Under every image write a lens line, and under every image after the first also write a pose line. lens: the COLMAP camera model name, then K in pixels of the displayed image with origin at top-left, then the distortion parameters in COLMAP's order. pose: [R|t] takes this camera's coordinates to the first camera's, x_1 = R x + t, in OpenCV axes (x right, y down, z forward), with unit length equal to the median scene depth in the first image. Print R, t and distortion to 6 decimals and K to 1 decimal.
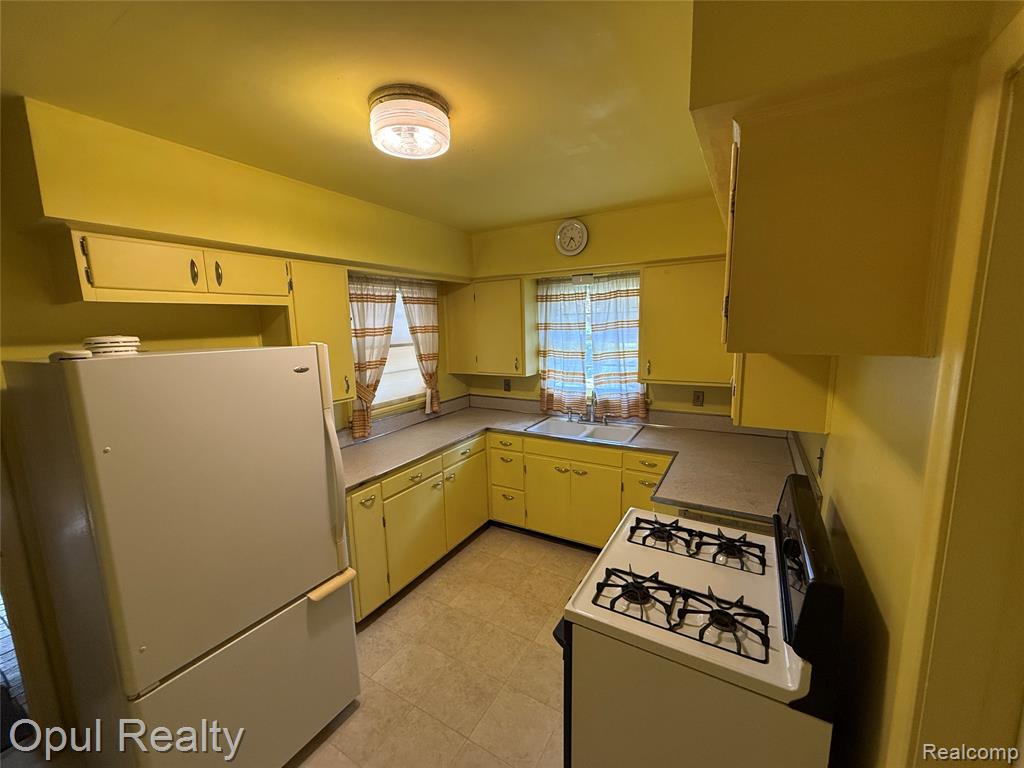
lens RADIAL K [[406.0, 0, 509.0], [0, 406.0, 386.2], [0, 0, 1]] dist [-0.000748, -0.000084]
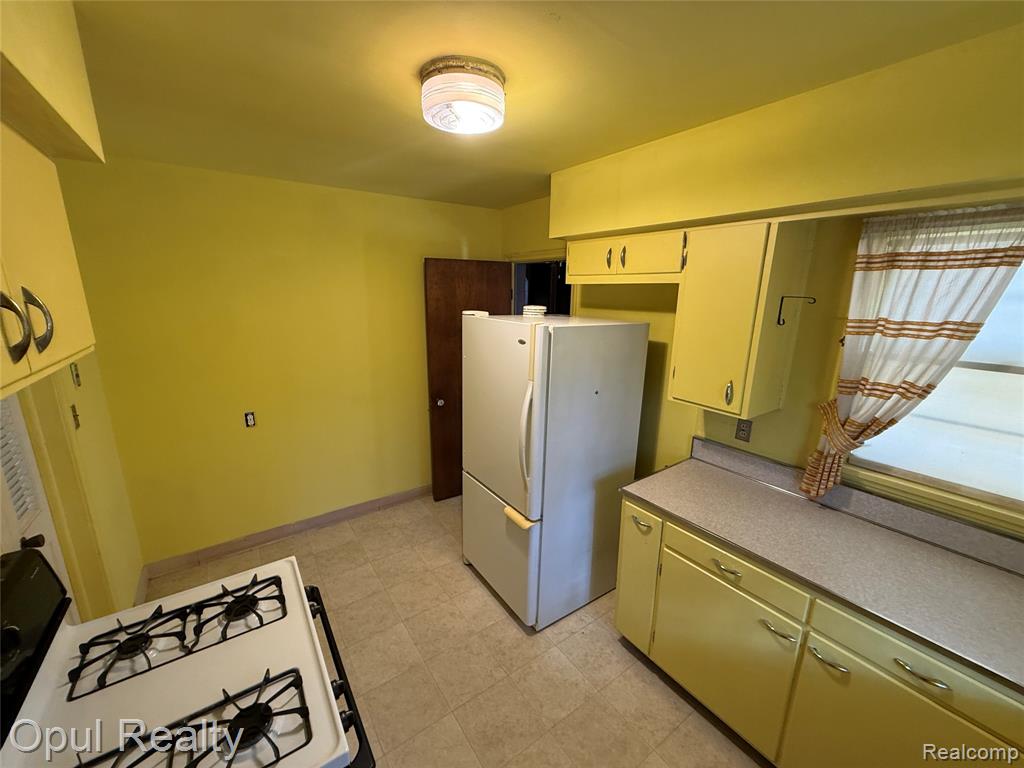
lens RADIAL K [[406.0, 0, 509.0], [0, 406.0, 386.2], [0, 0, 1]] dist [-0.000748, -0.000084]
pose [[-0.415290, 0.233438, -0.879228, 0.325090], [-0.138386, 0.939054, 0.314686, -0.155253], [0.899102, 0.252358, -0.357675, 0.750169]]
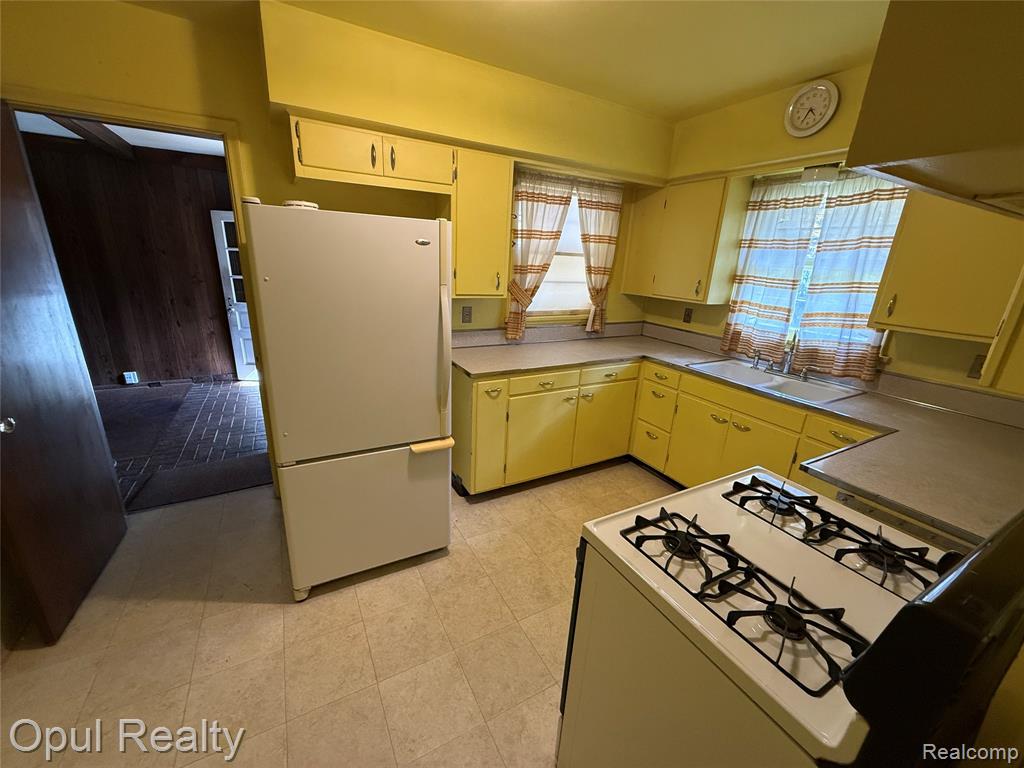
lens RADIAL K [[406.0, 0, 509.0], [0, 406.0, 386.2], [0, 0, 1]] dist [-0.000748, -0.000084]
pose [[0.856796, 0.216837, -0.467850, 0.137839], [-0.144680, 0.971933, 0.185508, 0.050029], [0.494944, -0.091254, 0.864120, 0.080476]]
